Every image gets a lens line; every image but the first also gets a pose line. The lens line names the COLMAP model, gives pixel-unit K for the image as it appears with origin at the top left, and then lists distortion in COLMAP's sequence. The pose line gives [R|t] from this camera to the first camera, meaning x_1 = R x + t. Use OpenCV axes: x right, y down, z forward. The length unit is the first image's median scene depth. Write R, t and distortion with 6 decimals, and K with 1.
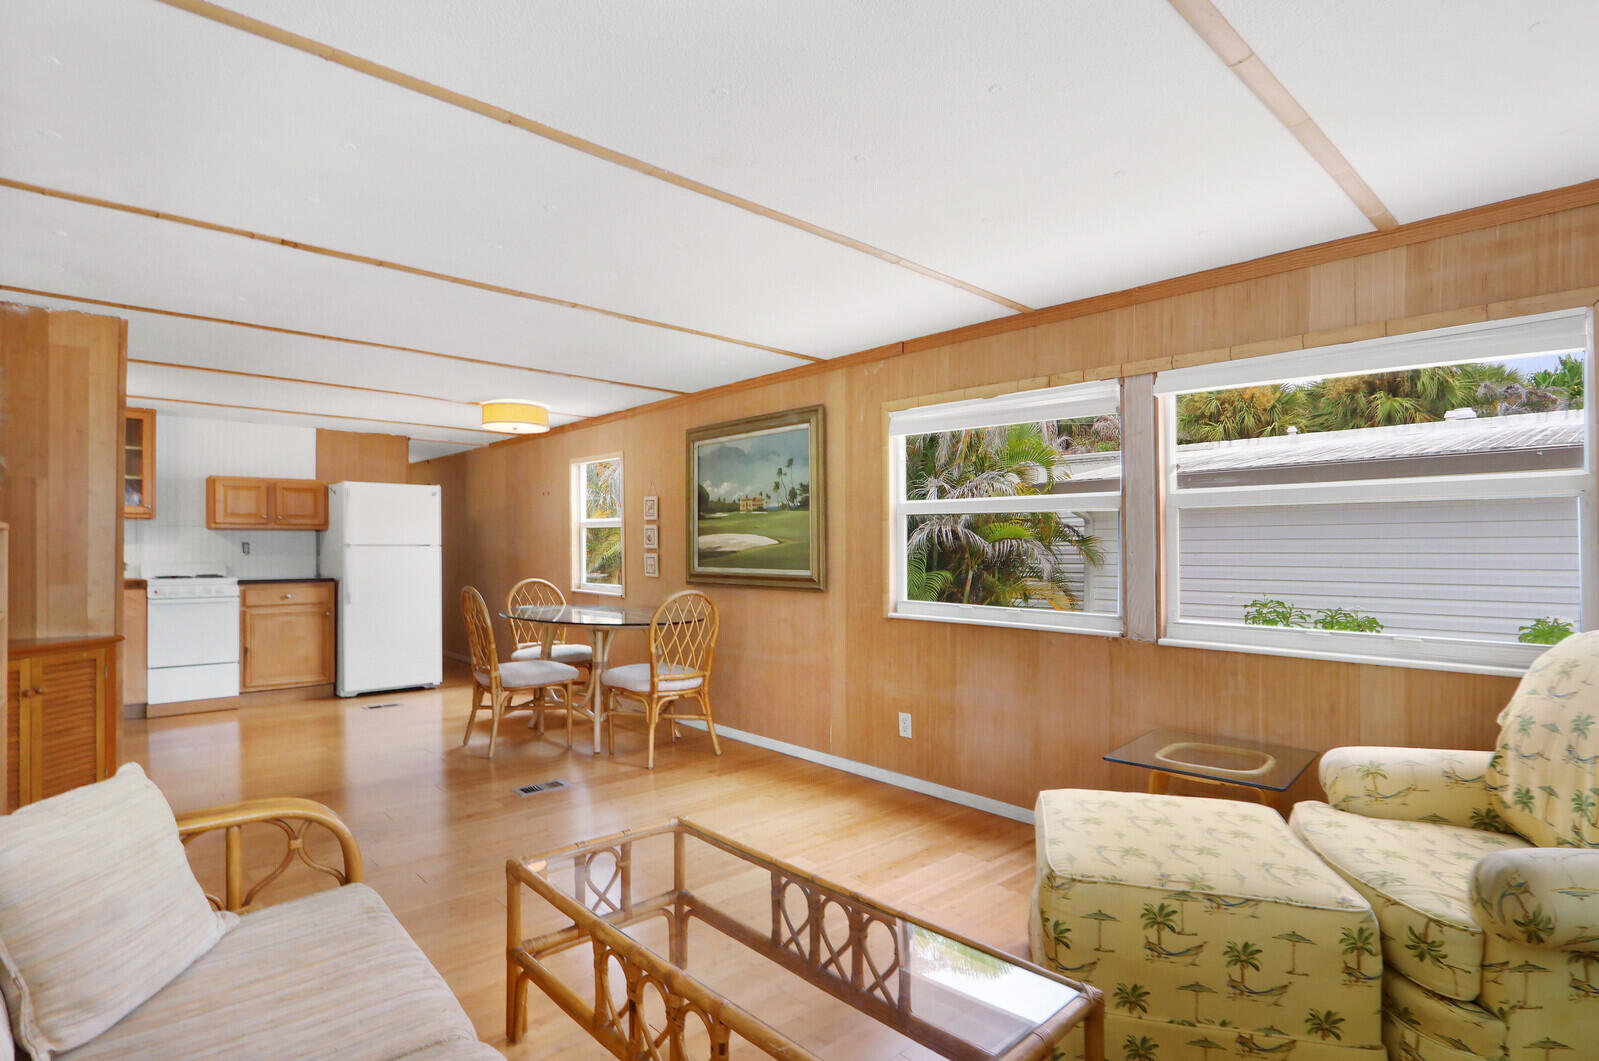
lens RADIAL K [[816.8, 0, 799.4], [0, 816.8, 554.6], [0, 0, 1]] dist [-0.000165, -0.000023]
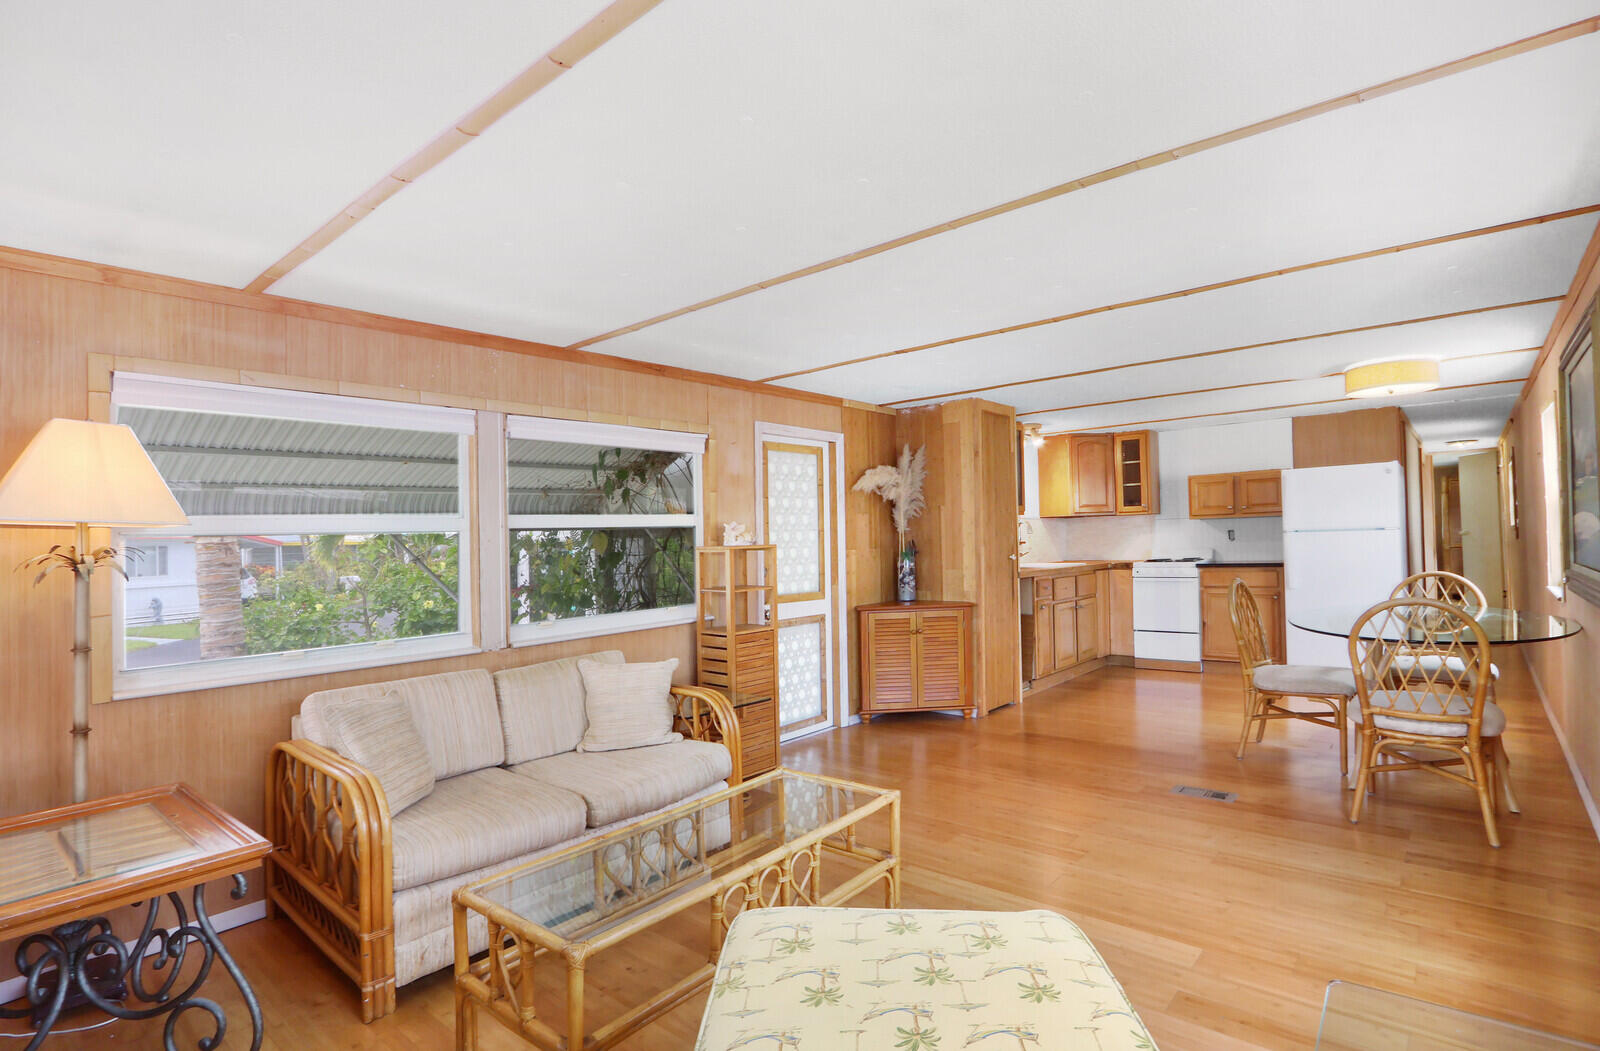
lens RADIAL K [[806.4, 0, 800.0], [0, 806.4, 525.5], [0, 0, 1]] dist [-0.001593, -0.000273]
pose [[0.139981, -0.021675, -0.989917, 0.382151], [0.025147, 0.999516, -0.018329, -0.016880], [0.989835, -0.022328, 0.140458, 0.273097]]
